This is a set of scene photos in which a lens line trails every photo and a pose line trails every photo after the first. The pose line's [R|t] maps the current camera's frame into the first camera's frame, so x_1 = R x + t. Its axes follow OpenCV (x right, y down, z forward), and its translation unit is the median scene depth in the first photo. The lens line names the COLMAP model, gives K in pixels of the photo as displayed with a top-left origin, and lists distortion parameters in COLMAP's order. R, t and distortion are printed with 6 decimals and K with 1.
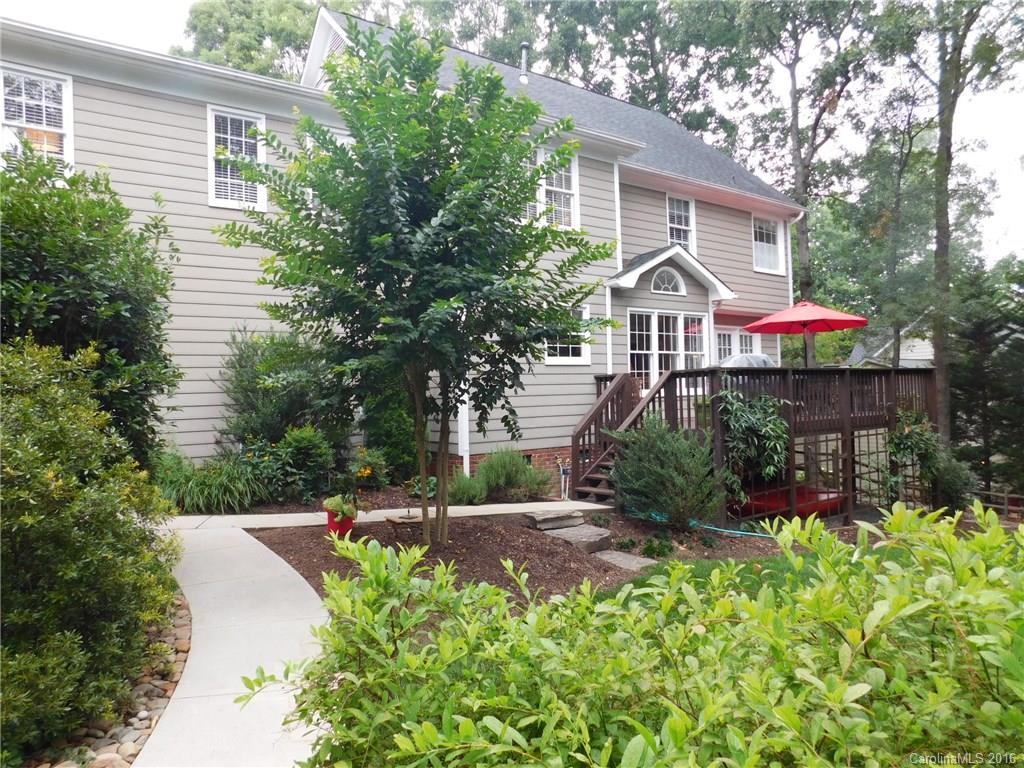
lens RADIAL K [[672.9, 0, 512.0], [0, 672.9, 384.0], [0, 0, 1]] dist [-0.069333, 0.053851]
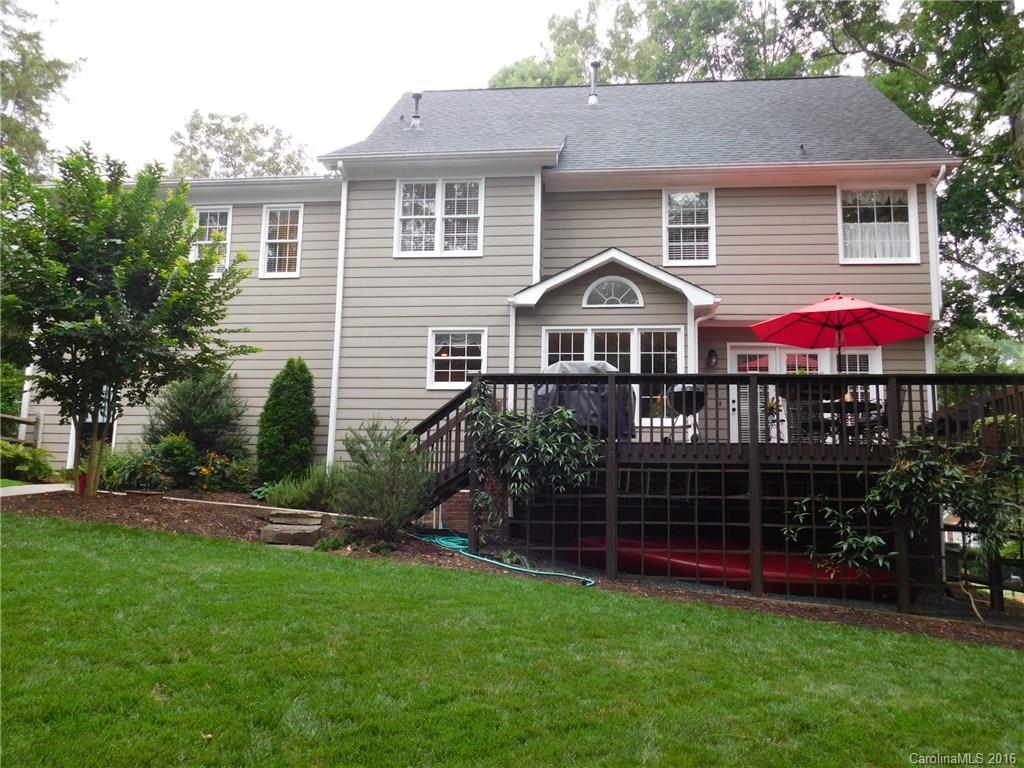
lens RADIAL K [[826.5, 0, 512.0], [0, 826.5, 384.0], [0, 0, 1]] dist [-0.038244, -0.001985]
pose [[0.747621, -0.058640, -0.661532, 0.811534], [-0.024244, 0.993021, -0.115423, 0.086926], [0.663683, 0.102331, 0.740981, 0.135507]]
